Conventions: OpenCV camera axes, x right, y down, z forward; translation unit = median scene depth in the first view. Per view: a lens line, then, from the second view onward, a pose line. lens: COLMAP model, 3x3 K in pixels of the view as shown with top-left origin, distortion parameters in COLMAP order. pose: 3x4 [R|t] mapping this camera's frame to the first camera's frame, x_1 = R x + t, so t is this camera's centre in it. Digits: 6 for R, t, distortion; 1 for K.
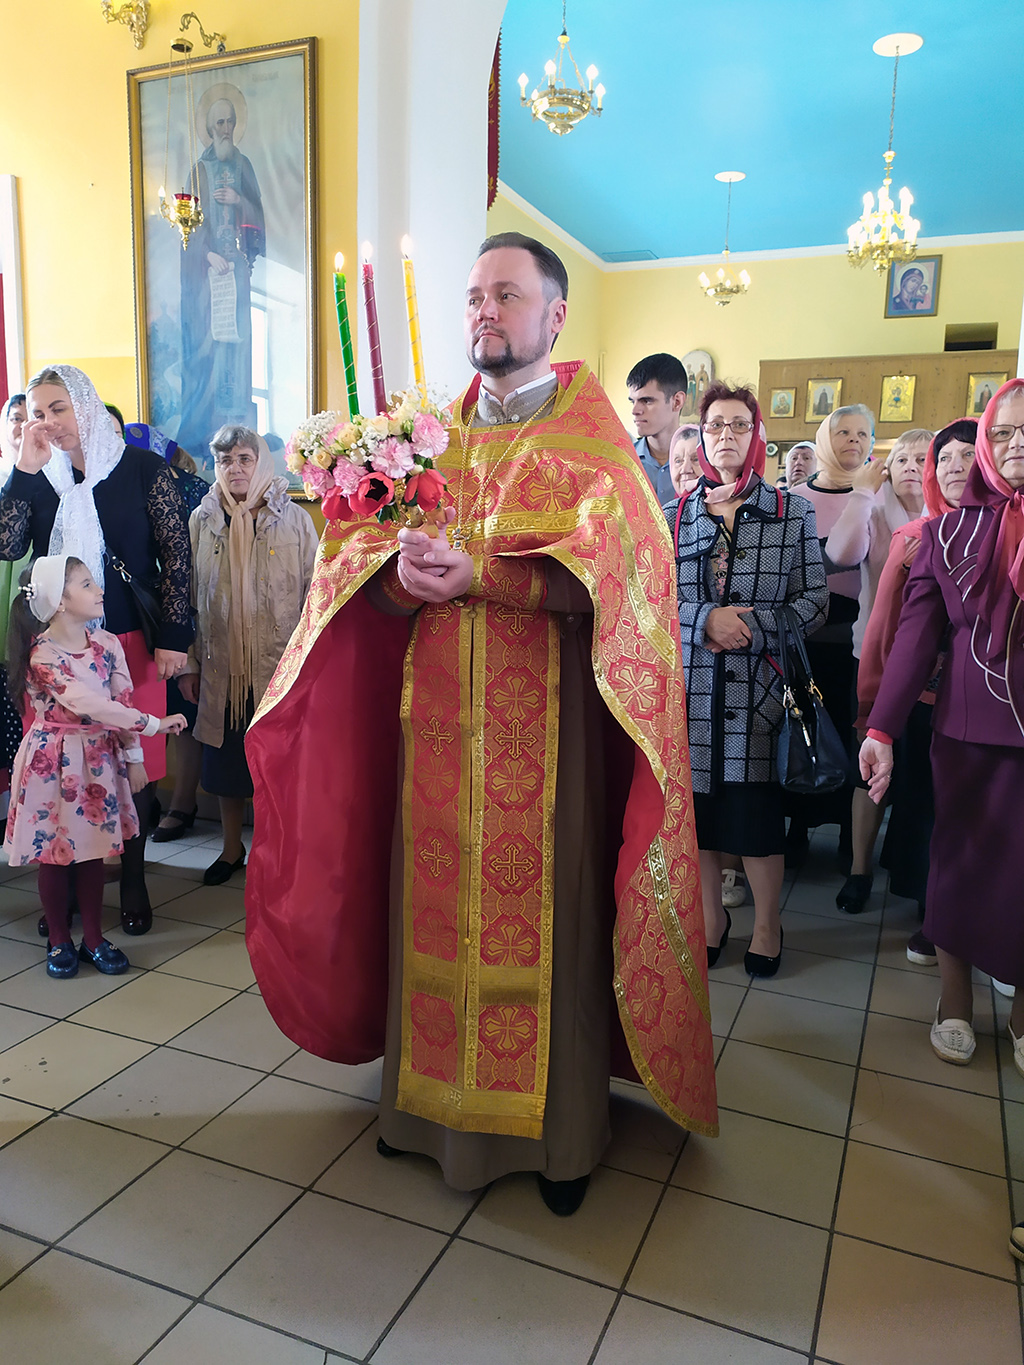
lens RADIAL K [[1004.1, 0, 524.4], [0, 1004.1, 693.1], [0, 0, 1]] dist [0.028357, -0.038653]
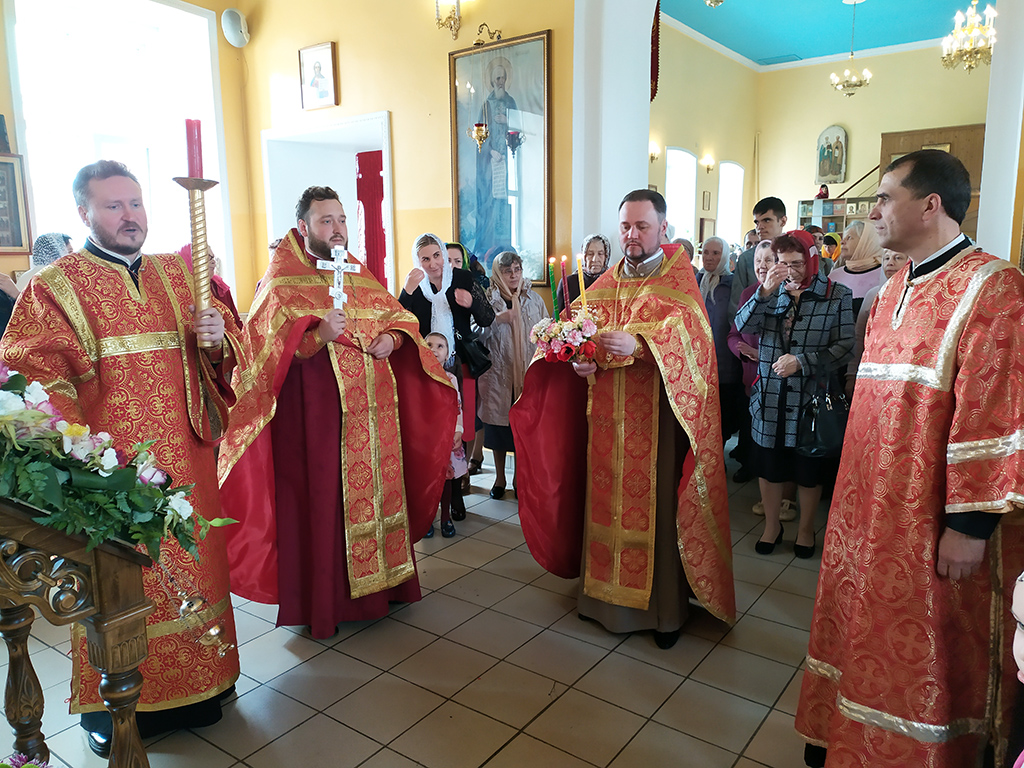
lens RADIAL K [[753.3, 0, 509.7], [0, 753.3, 374.5], [0, 0, 1]] dist [0.028357, -0.038653]
pose [[0.968194, 0.004448, -0.250162, 0.062222], [-0.006874, 0.999937, -0.008826, -0.024040], [0.250107, 0.010265, 0.968164, -0.312413]]
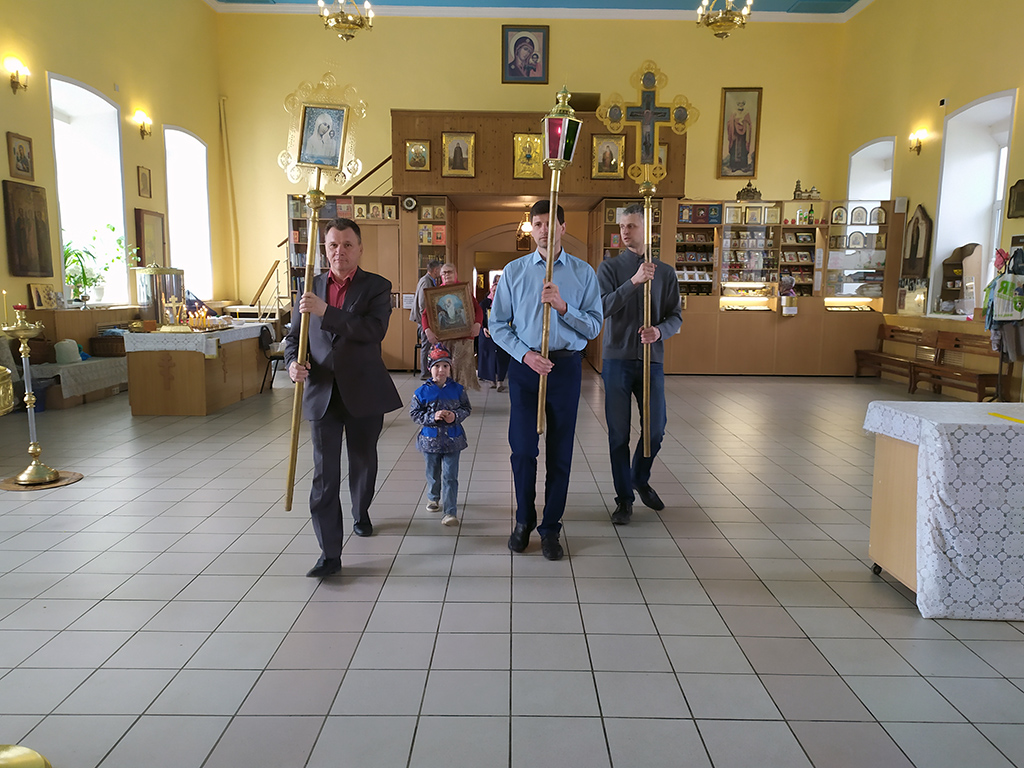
lens RADIAL K [[753.3, 0, 522.3], [0, 753.3, 414.8], [0, 0, 1]] dist [0.028357, -0.038653]
pose [[0.921231, -0.080203, 0.380659, 0.235067], [0.071505, 0.996755, 0.036962, -0.265566], [-0.382388, -0.006832, 0.923976, 1.296402]]
